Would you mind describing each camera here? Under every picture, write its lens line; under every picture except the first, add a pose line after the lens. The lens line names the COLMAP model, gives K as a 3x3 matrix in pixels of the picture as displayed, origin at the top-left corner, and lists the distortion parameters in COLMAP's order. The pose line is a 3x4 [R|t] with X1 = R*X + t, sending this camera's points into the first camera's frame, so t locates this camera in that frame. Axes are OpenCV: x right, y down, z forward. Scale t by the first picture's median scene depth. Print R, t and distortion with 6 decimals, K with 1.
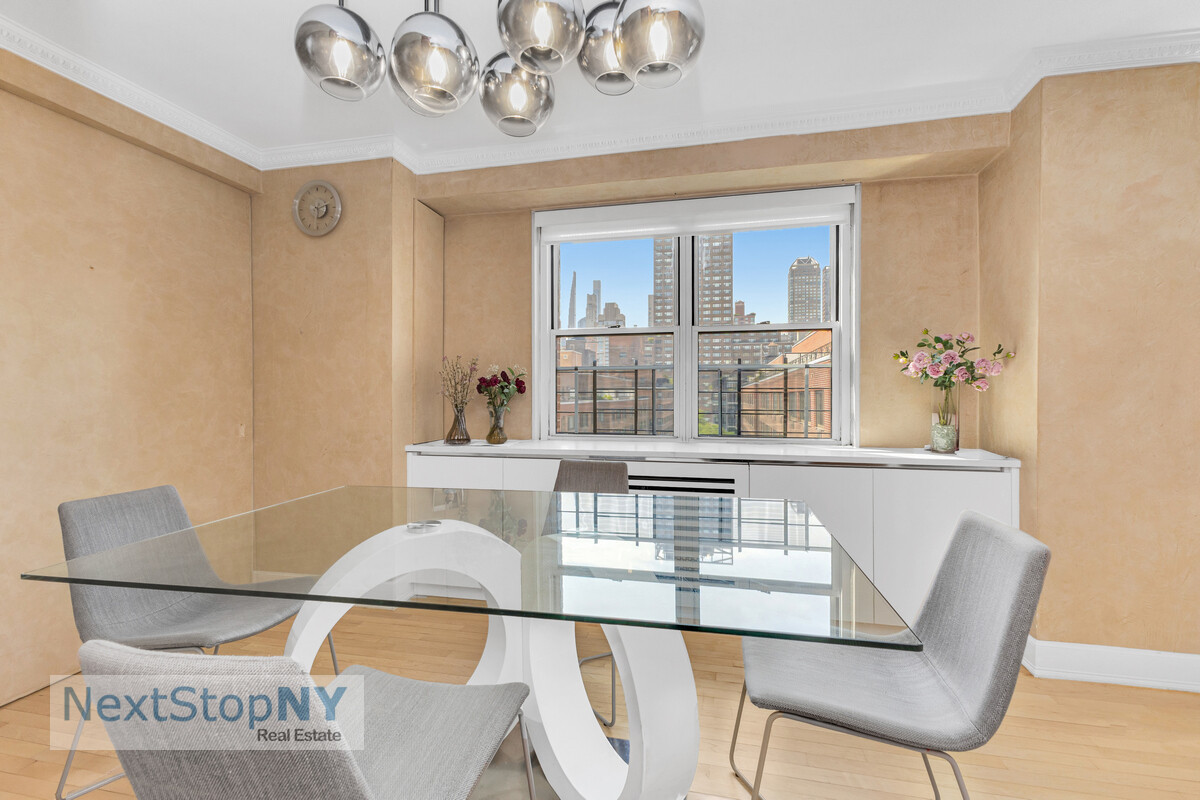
lens RADIAL K [[523.8, 0, 576.2], [0, 523.8, 398.9], [0, 0, 1]] dist [0.000471, 0.000042]
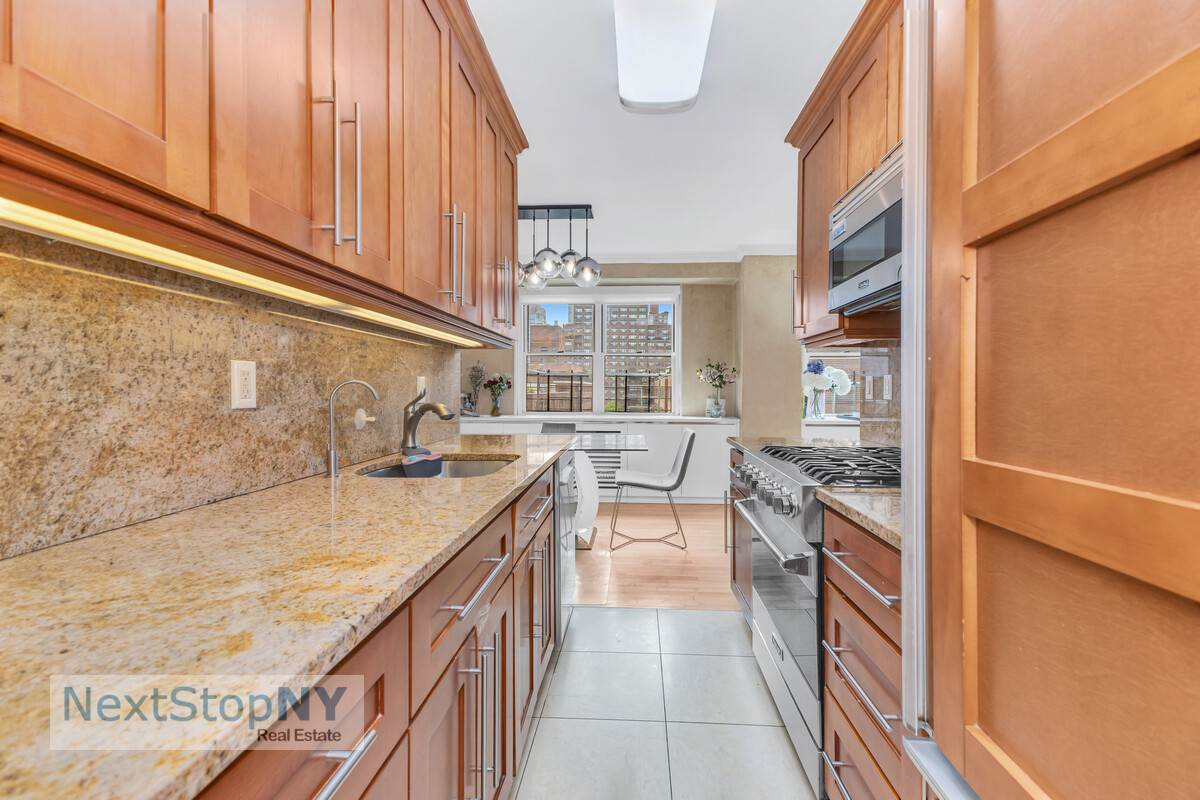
lens RADIAL K [[524.5, 0, 600.0], [0, 524.5, 400.0], [0, 0, 1]] dist [0.000142, 0.000004]
pose [[0.980516, -0.004912, 0.196378, -0.154815], [0.002288, 0.999905, 0.013588, 0.005400], [-0.196426, -0.012874, 0.980434, -0.842063]]
